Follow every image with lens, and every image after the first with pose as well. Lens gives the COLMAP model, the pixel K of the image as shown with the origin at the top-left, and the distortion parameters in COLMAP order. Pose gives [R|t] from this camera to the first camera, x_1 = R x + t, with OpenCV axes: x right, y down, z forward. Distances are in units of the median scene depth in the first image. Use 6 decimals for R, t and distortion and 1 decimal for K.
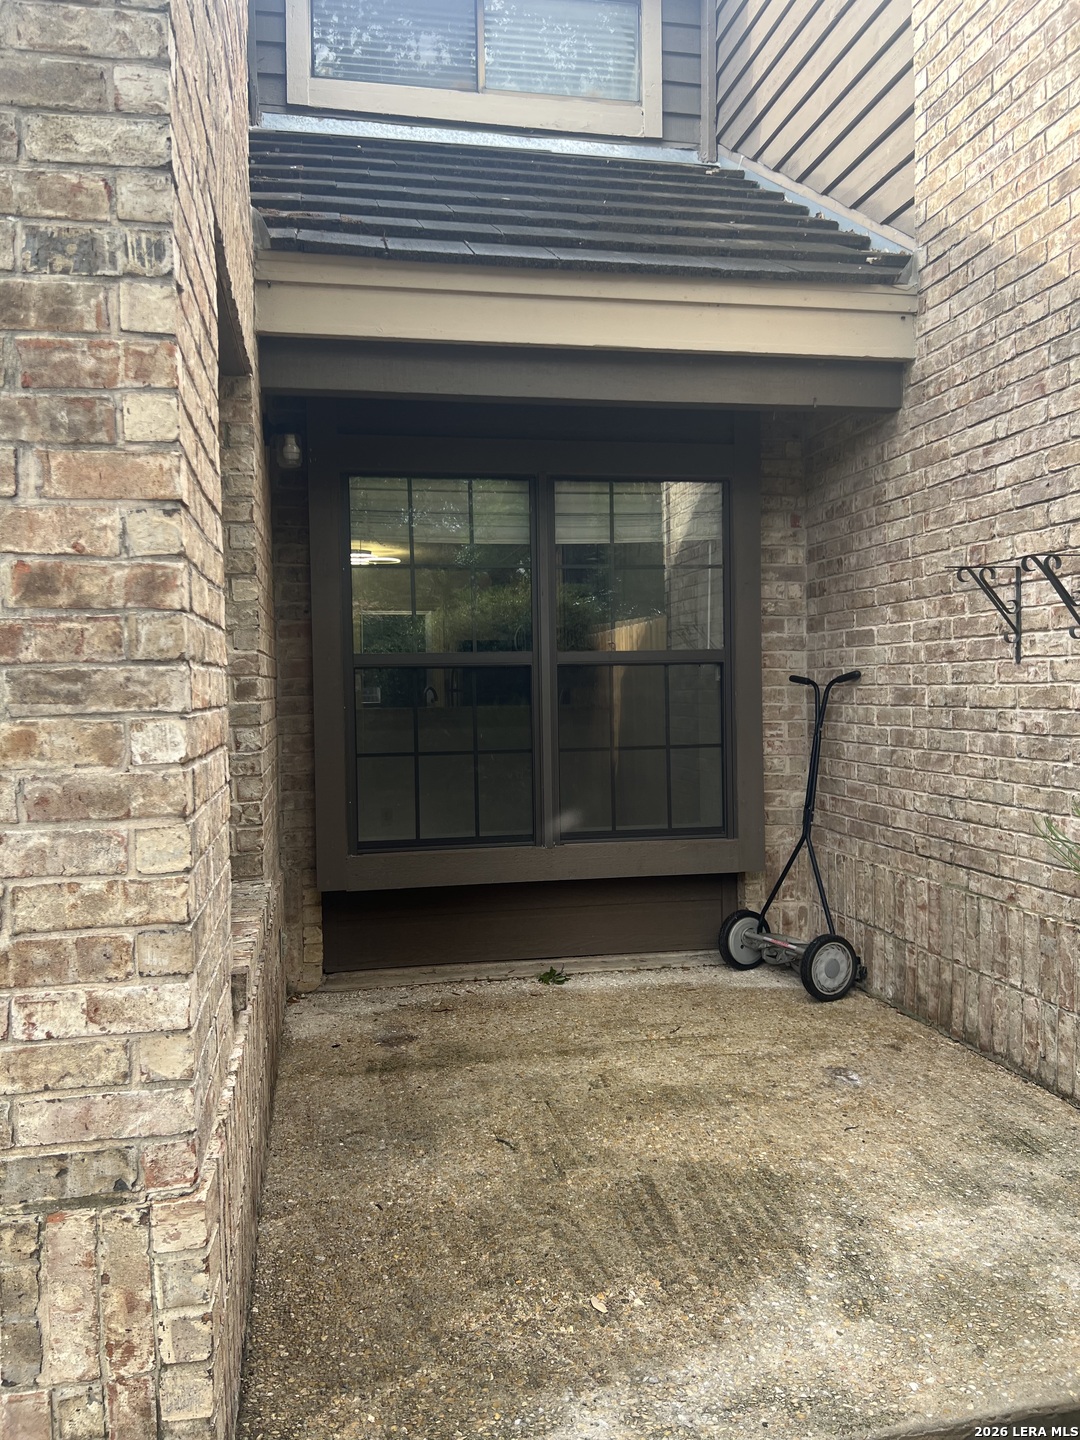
lens RADIAL K [[1080.7, 0, 540.0], [0, 1080.7, 720.0], [0, 0, 1]] dist [0.016524, -0.004542]
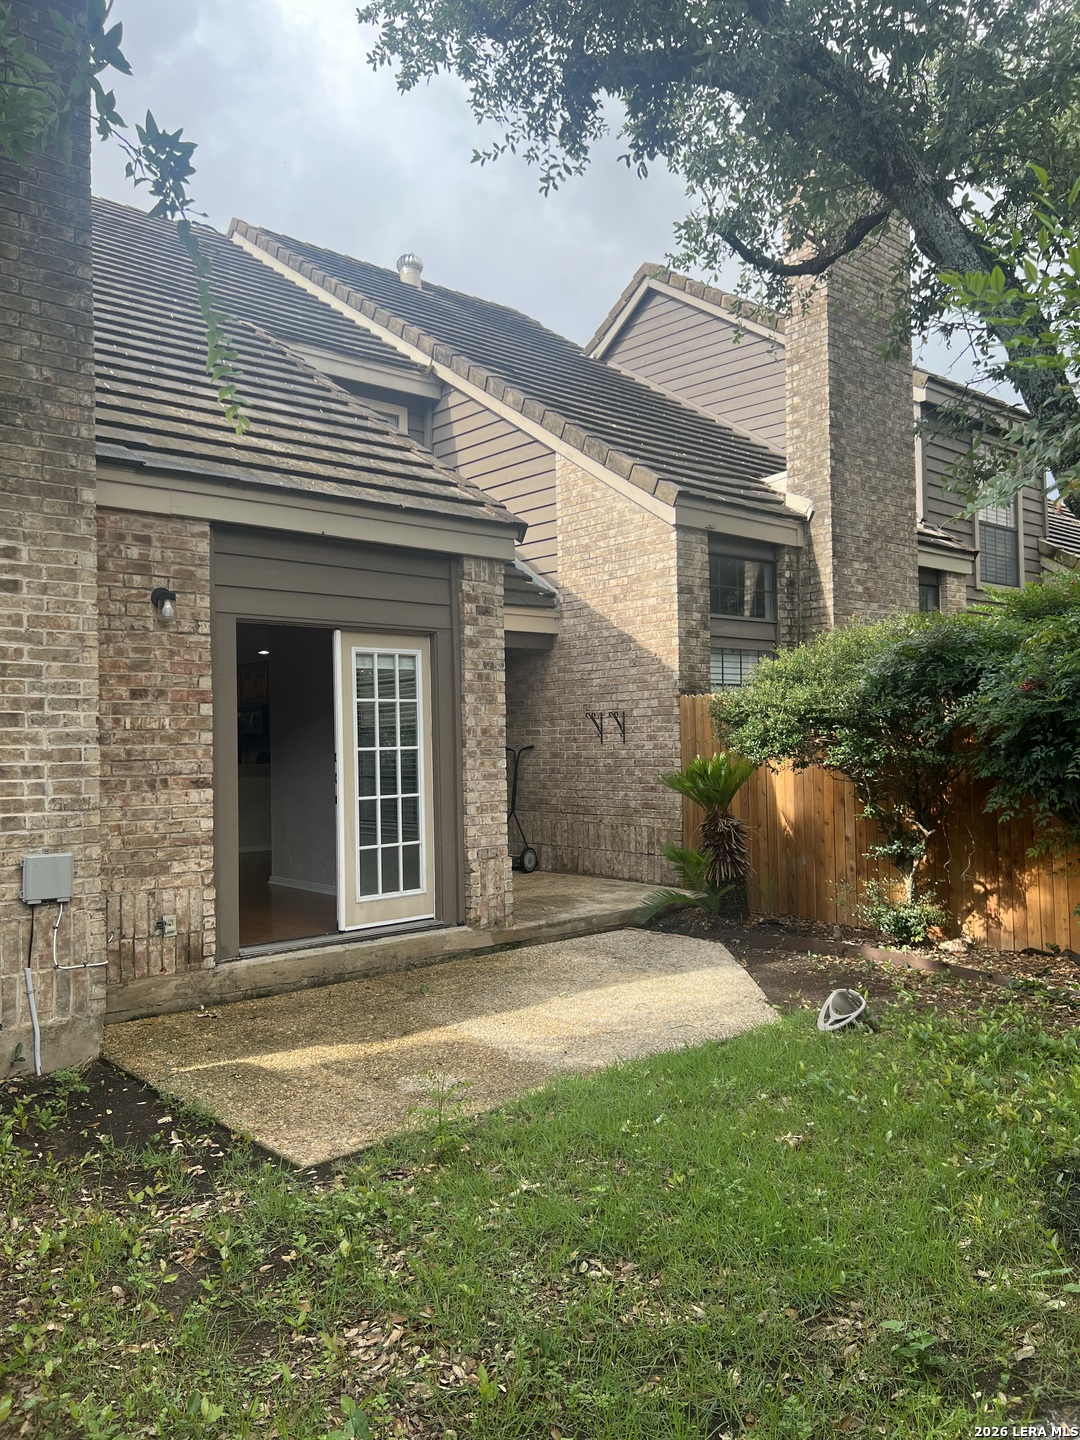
lens RADIAL K [[1080.7, 0, 540.0], [0, 1080.7, 720.0], [0, 0, 1]] dist [0.016524, -0.004542]
pose [[0.862606, 0.011135, 0.505753, -1.154512], [0.018601, 0.998383, -0.053707, 0.038294], [-0.505533, 0.055736, 0.861005, -1.424401]]
